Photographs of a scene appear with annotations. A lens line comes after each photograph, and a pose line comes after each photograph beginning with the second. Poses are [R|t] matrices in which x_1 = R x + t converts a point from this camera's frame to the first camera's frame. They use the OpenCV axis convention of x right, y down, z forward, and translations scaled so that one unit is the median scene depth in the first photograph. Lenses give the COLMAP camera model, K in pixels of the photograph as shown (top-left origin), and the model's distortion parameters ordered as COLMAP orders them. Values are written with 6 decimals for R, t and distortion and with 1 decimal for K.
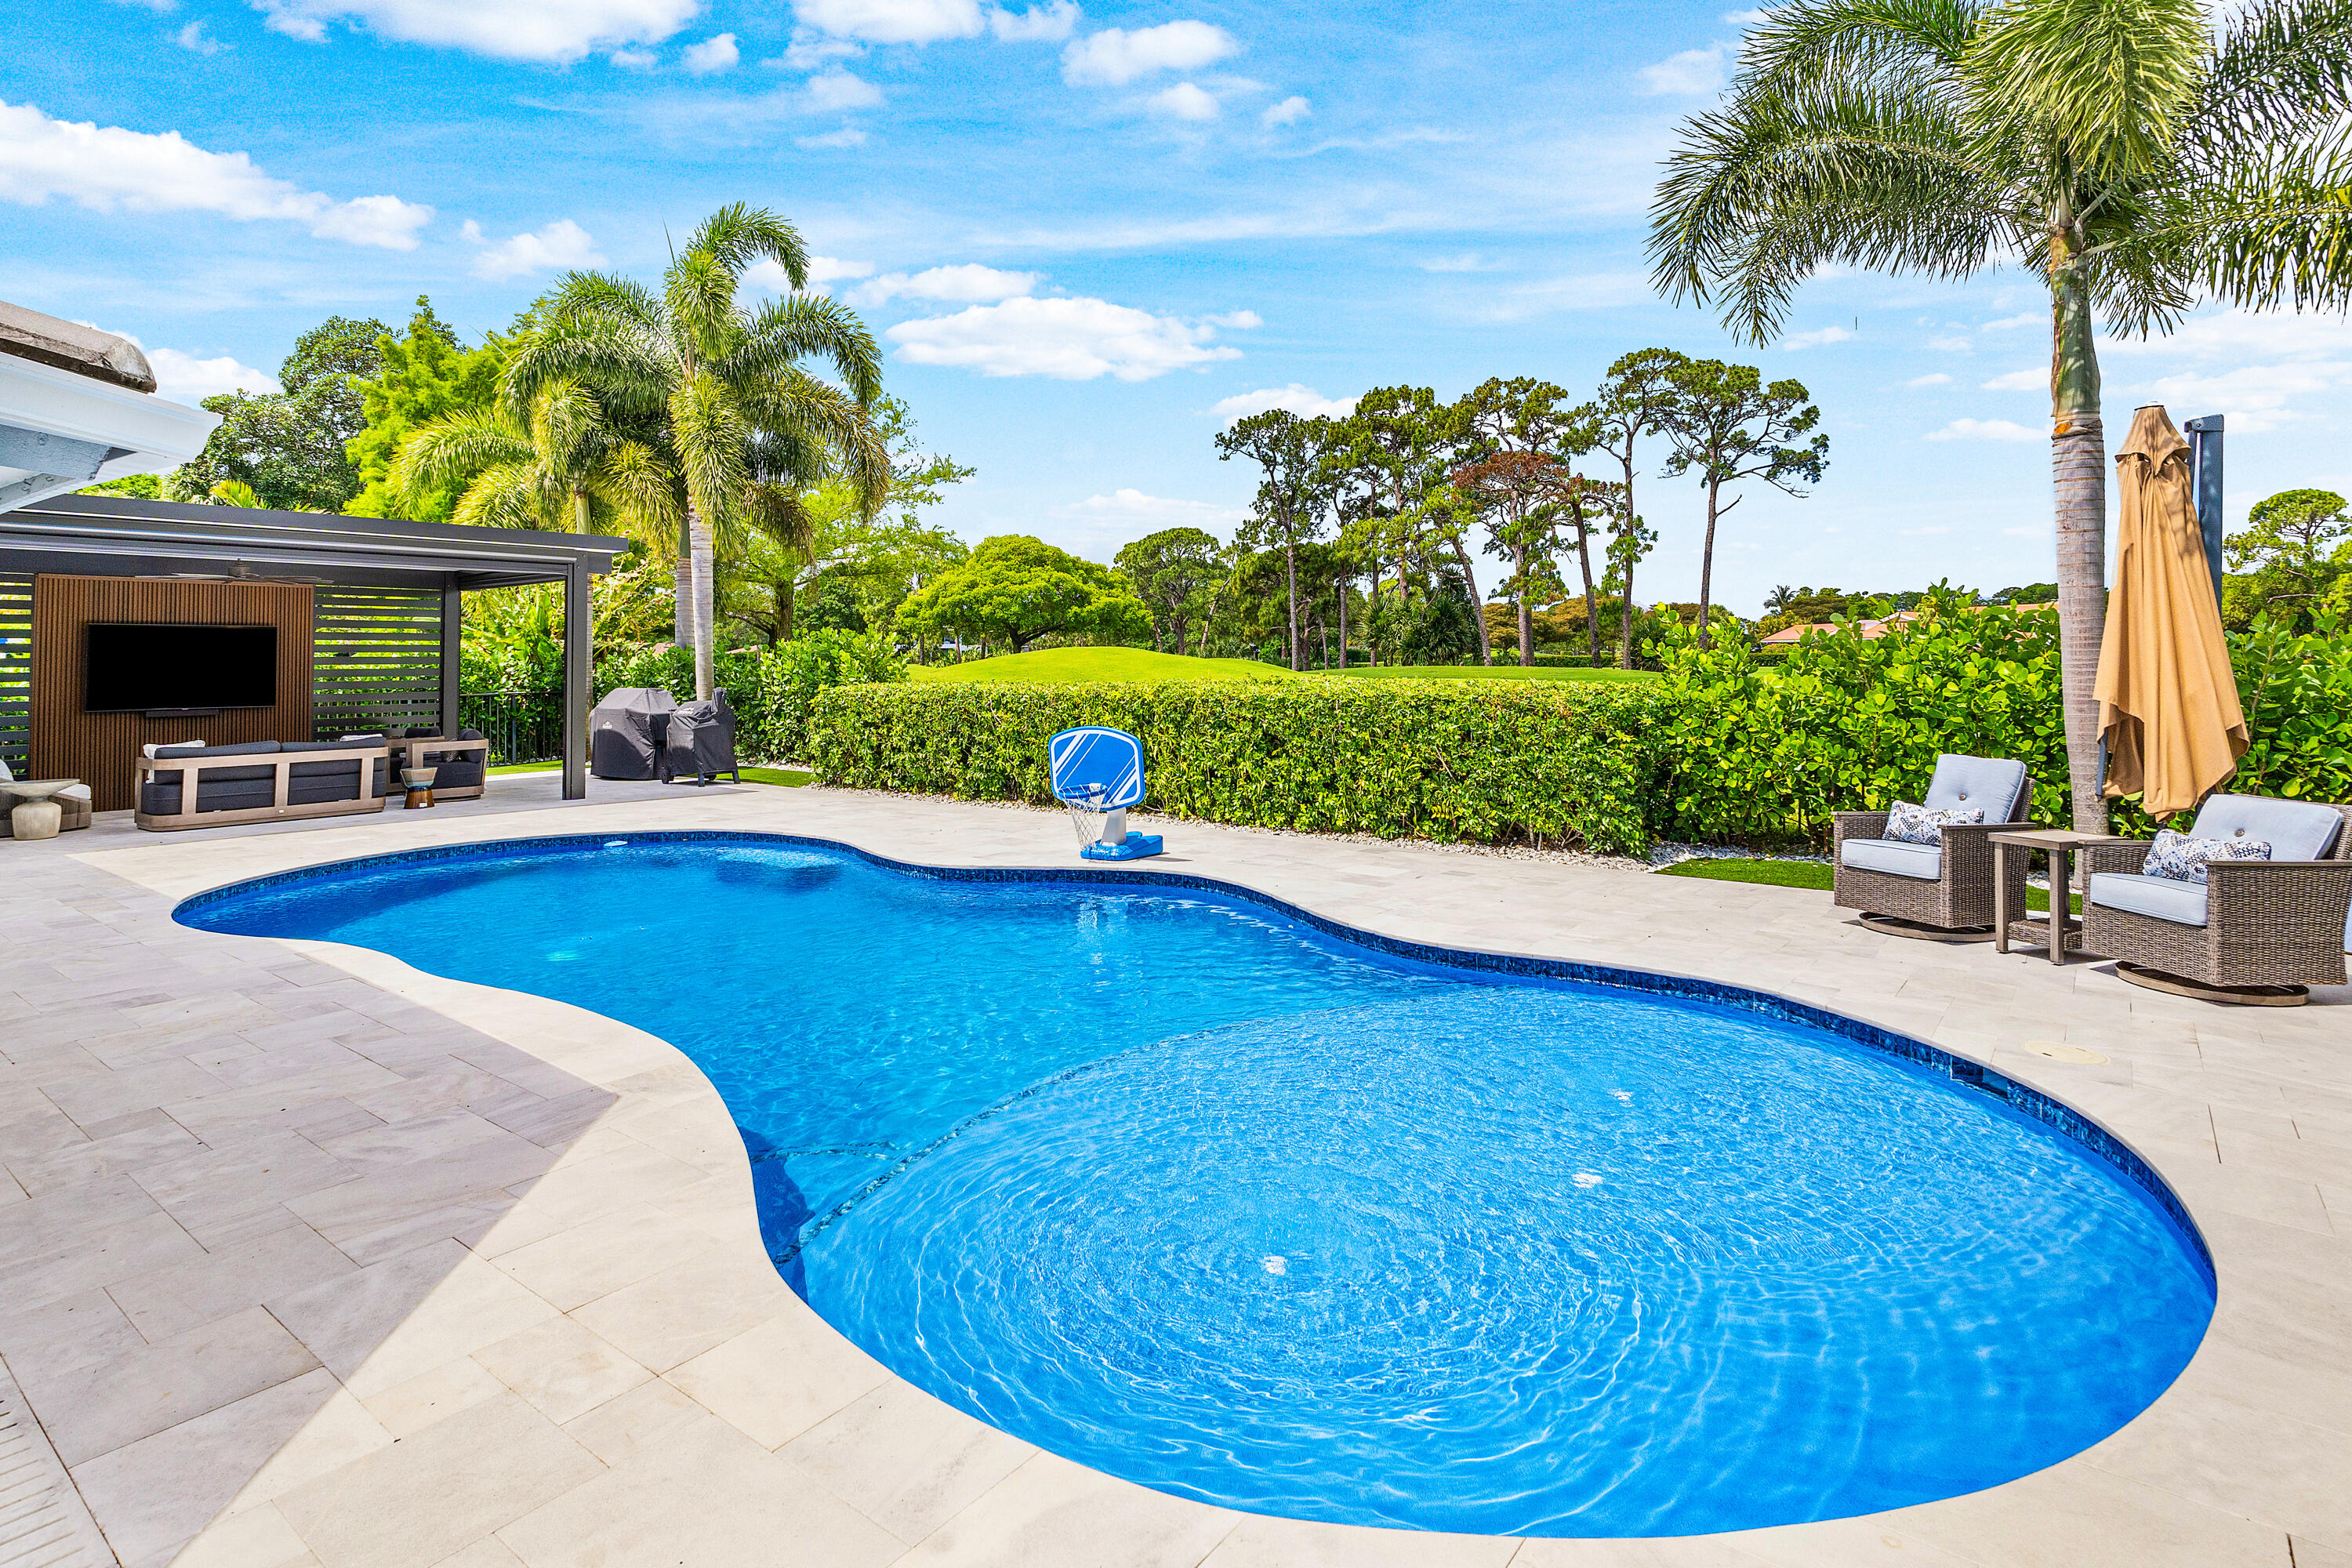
lens RADIAL K [[1208.2, 0, 1216.7], [0, 1208.2, 624.2], [0, 0, 1]] dist [0.001678, -0.001147]
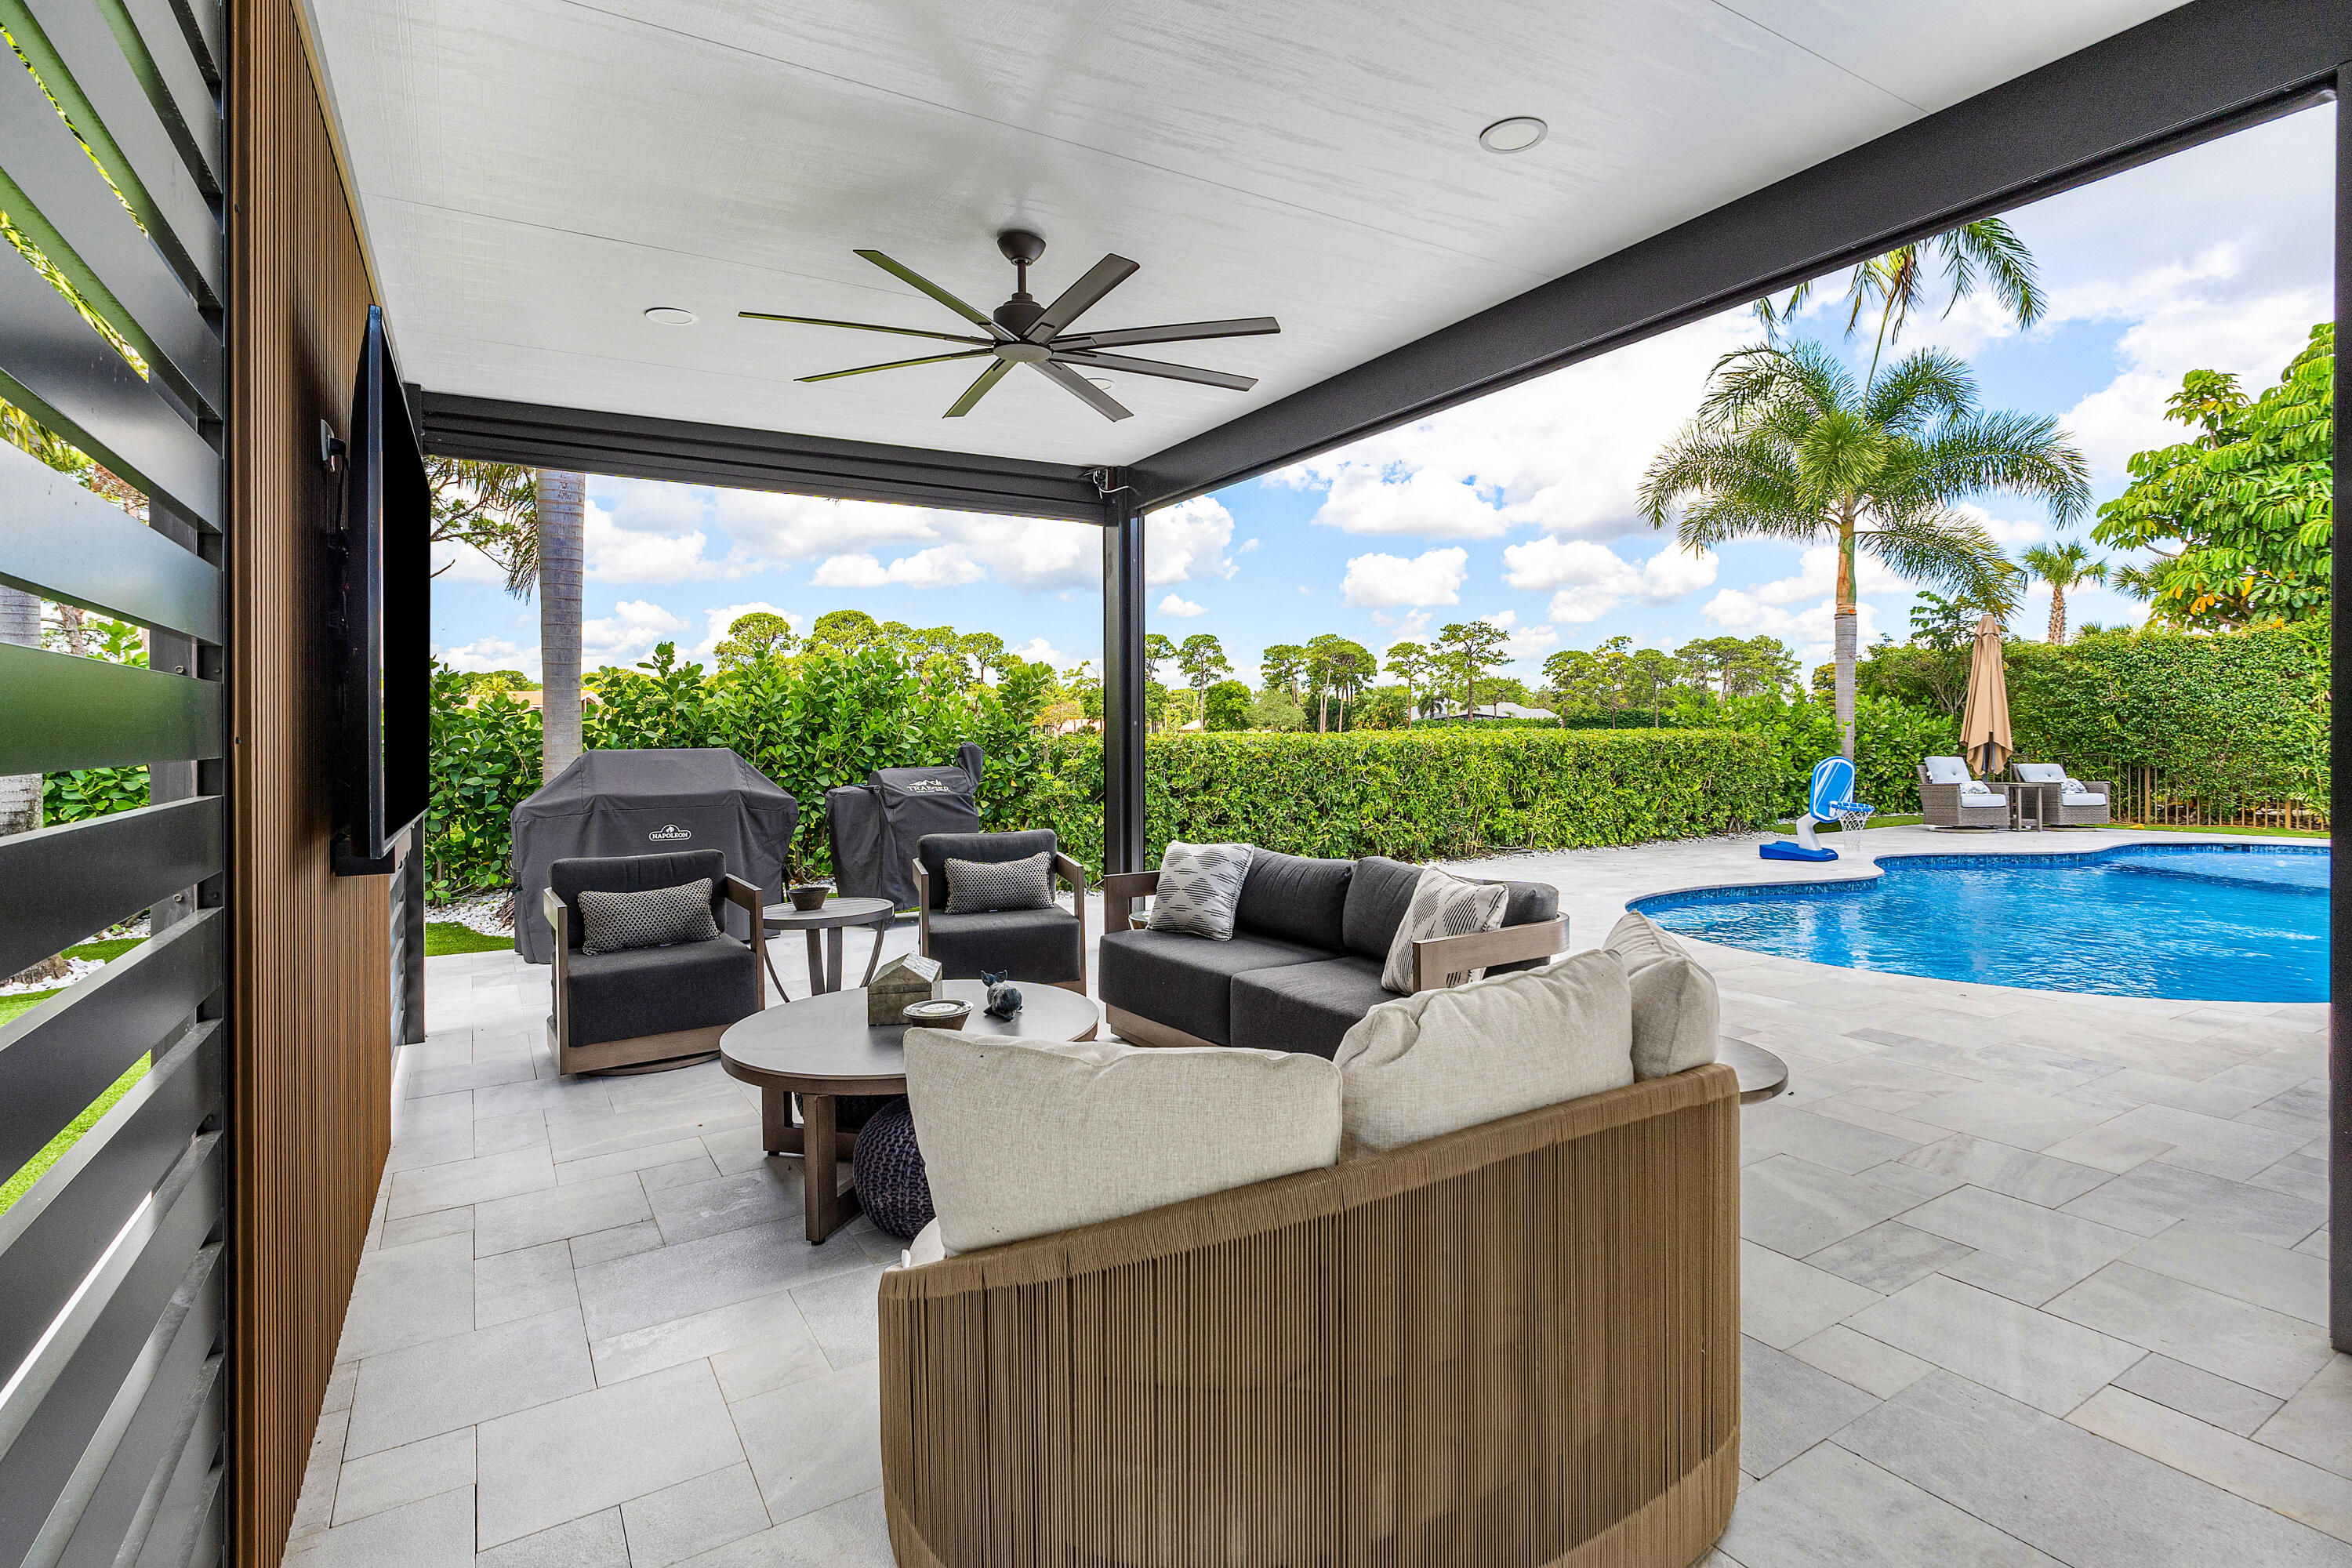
lens RADIAL K [[1143.4, 0, 1189.3], [0, 1143.4, 740.9], [0, 0, 1]] dist [-0.000191, -0.000222]
pose [[0.361747, -0.000126, 0.932276, -0.983446], [-0.025263, 0.999631, 0.009938, 0.048457], [-0.931934, -0.027147, 0.361611, 0.796512]]
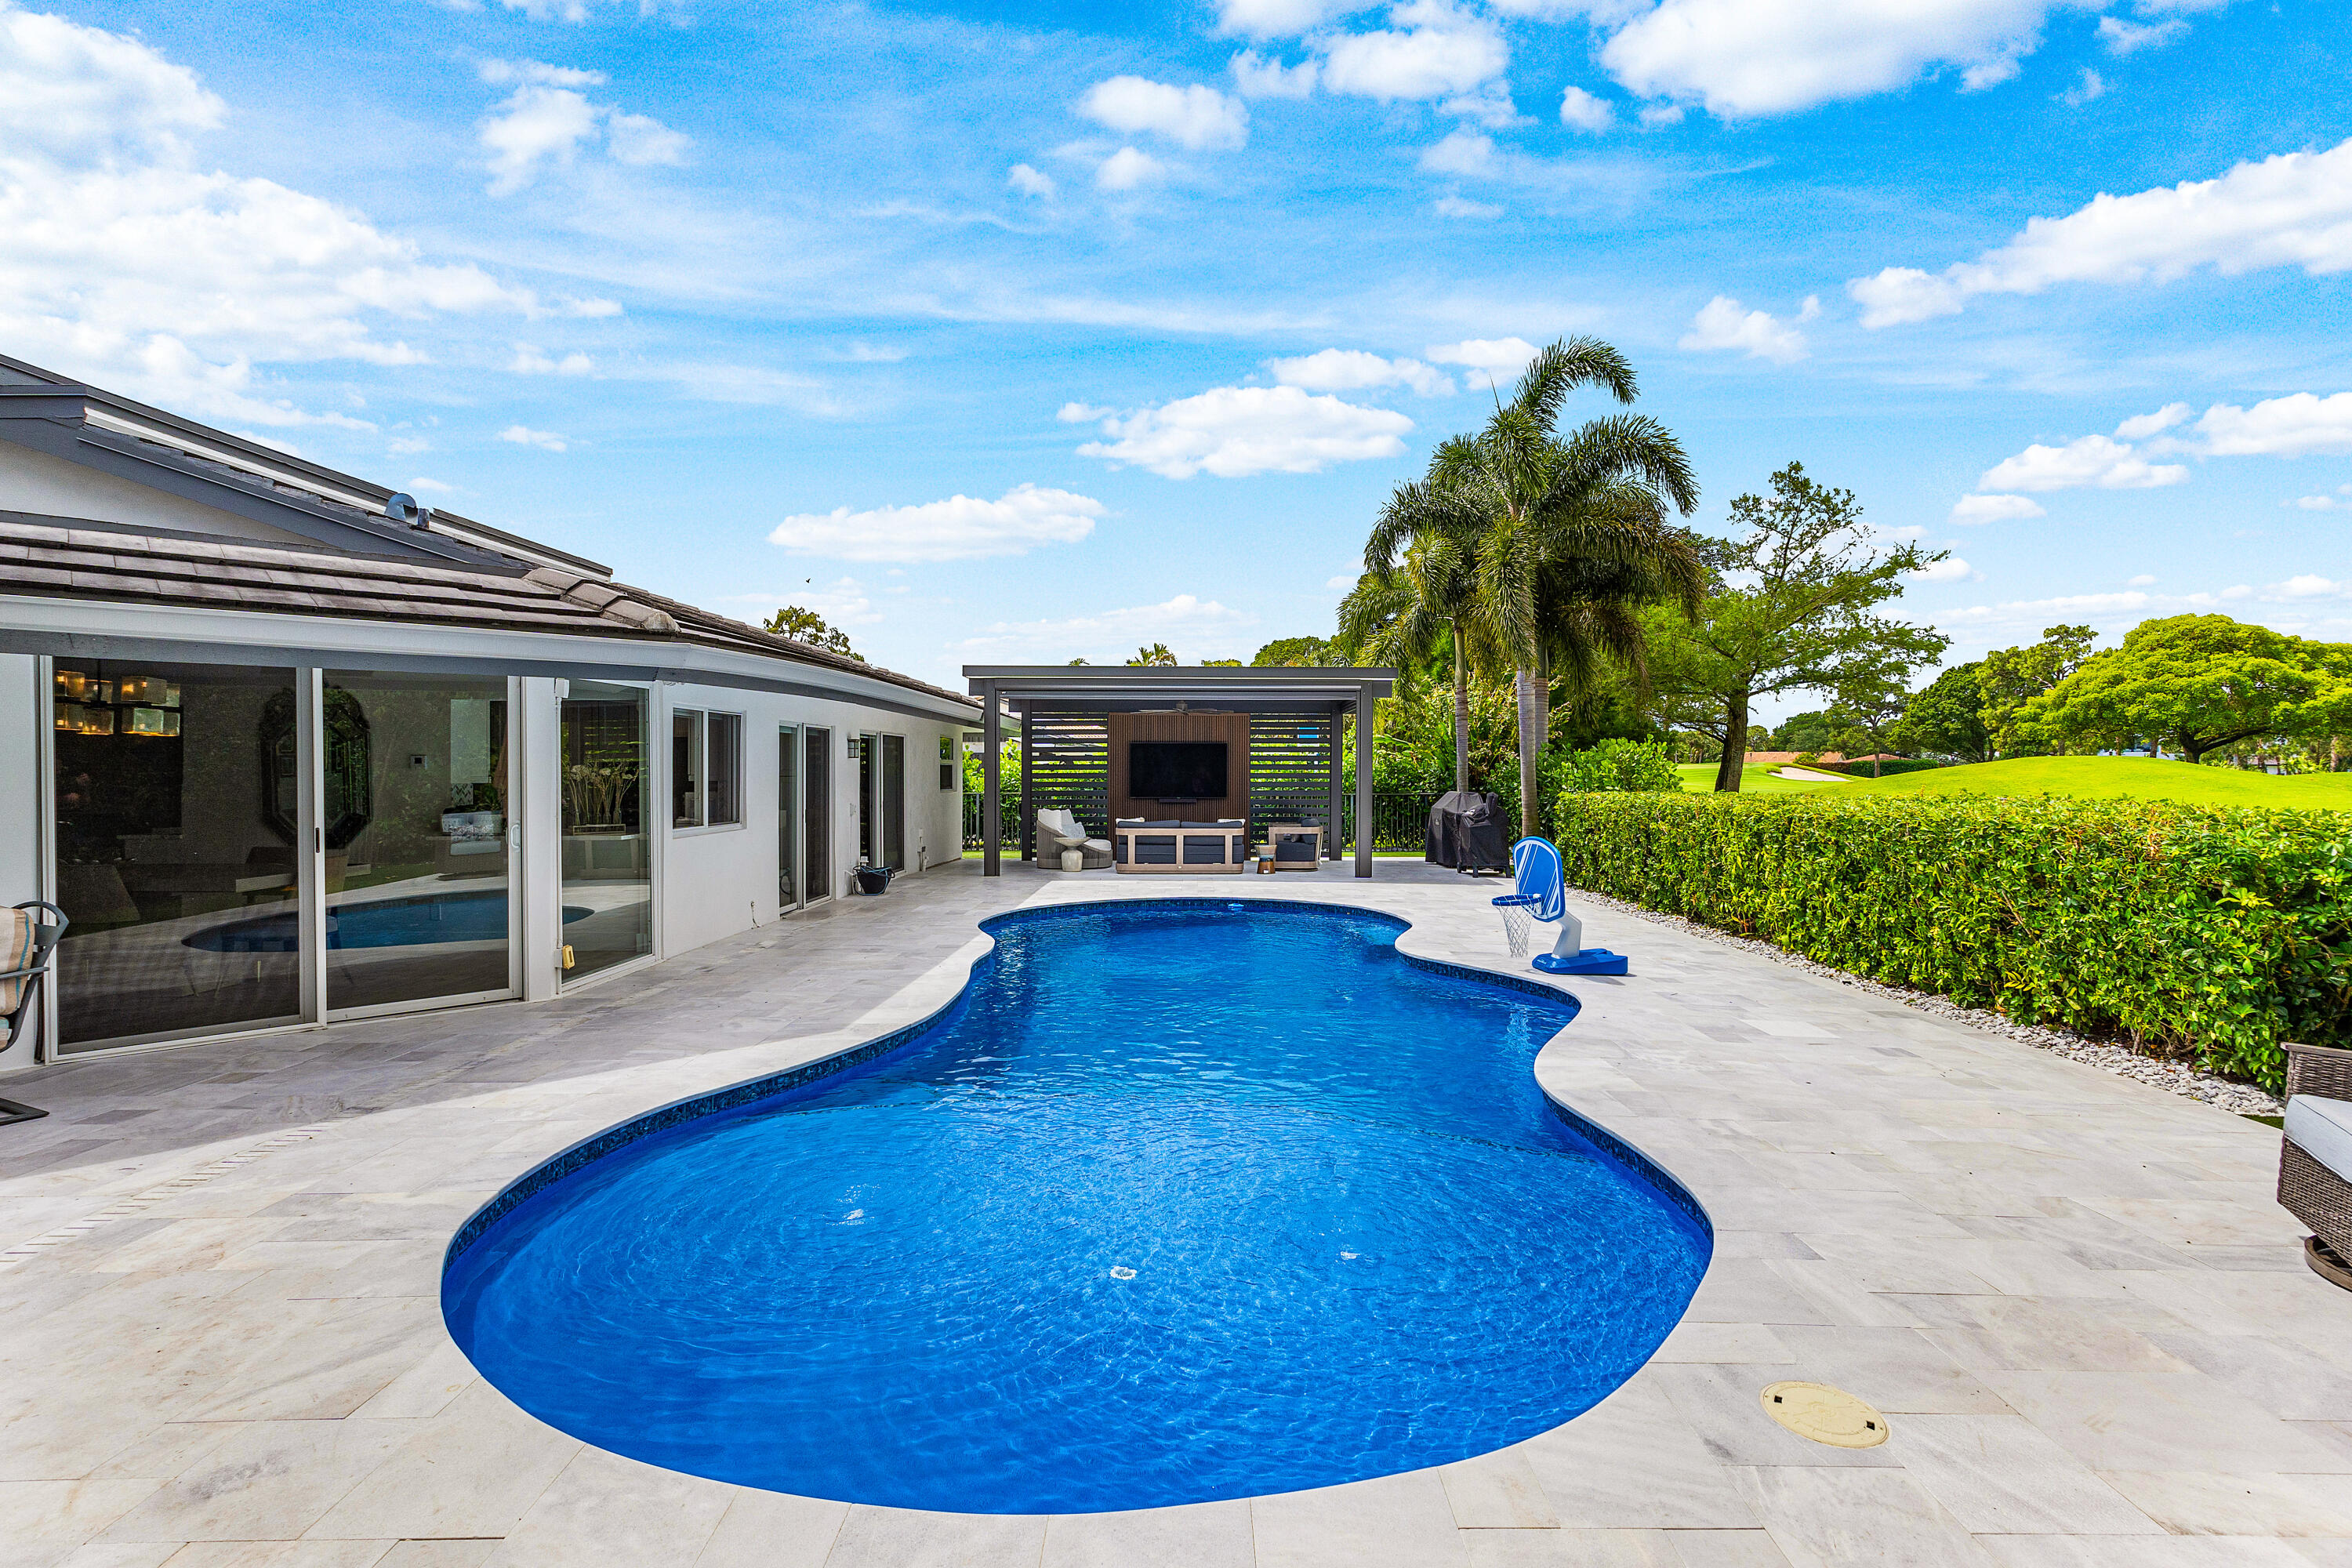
lens RADIAL K [[1165.5, 0, 1212.4], [0, 1165.5, 778.6], [0, 0, 1]] dist [0.003759, 0.000952]
pose [[0.615462, 0.014431, -0.788035, 0.326462], [0.015782, 0.999406, 0.030627, 0.001952], [0.788009, -0.031286, 0.614868, 0.131582]]
